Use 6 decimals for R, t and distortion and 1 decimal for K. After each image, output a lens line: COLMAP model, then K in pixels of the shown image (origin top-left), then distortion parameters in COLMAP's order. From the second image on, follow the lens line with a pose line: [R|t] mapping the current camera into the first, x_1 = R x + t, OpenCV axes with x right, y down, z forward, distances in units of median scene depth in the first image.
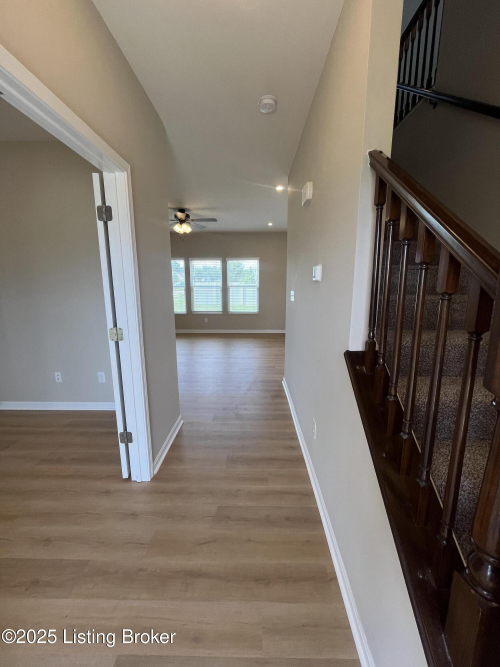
lens RADIAL K [[271.6, 0, 251.8], [0, 271.6, 332.9], [0, 0, 1]] dist [-0.008058, 0.001162]
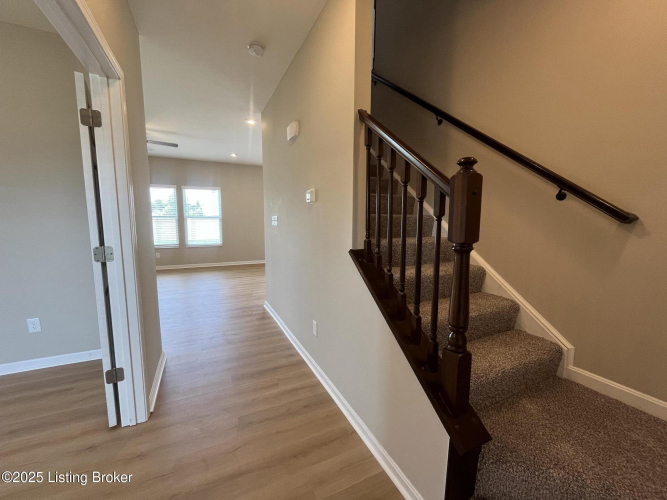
lens RADIAL K [[271.6, 0, 332.9], [0, 271.6, 249.8], [0, 0, 1]] dist [-0.008058, 0.001162]
pose [[0.892418, -0.040951, 0.449348, -0.213841], [0.072433, 0.995959, -0.053087, 0.084598], [-0.445358, 0.079923, 0.891778, -0.102344]]
